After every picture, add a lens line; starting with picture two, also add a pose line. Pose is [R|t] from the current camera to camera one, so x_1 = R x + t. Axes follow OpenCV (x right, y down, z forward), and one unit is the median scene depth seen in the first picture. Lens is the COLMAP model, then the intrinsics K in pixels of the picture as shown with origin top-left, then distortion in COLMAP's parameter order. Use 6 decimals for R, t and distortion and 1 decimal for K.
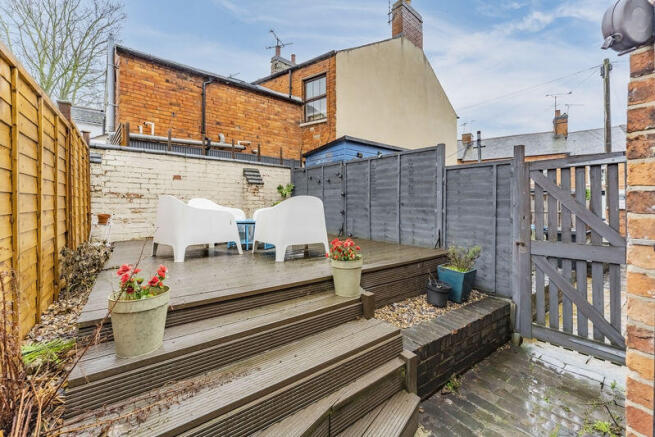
lens RADIAL K [[264.2, 0, 327.9], [0, 264.2, 201.0], [0, 0, 1]] dist [-0.001264, -0.000172]
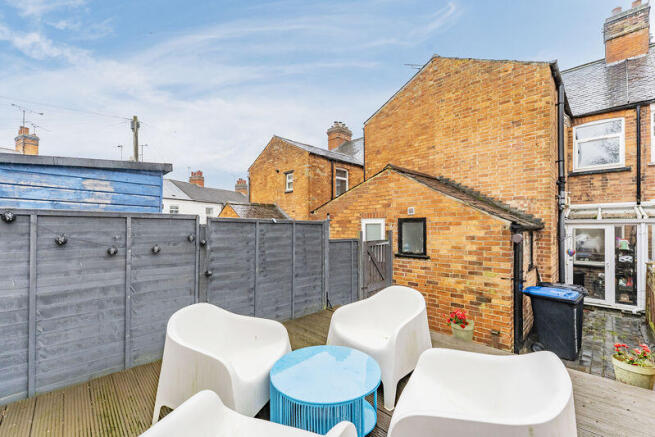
lens RADIAL K [[265.1, 0, 327.9], [0, 265.1, 227.3], [0, 0, 1]] dist [-0.000066, -0.000026]
pose [[-0.126686, 0.002649, 0.991939, -0.635979], [-0.001436, 0.999995, -0.002854, -0.146908], [-0.991942, -0.001786, -0.126682, 0.933301]]
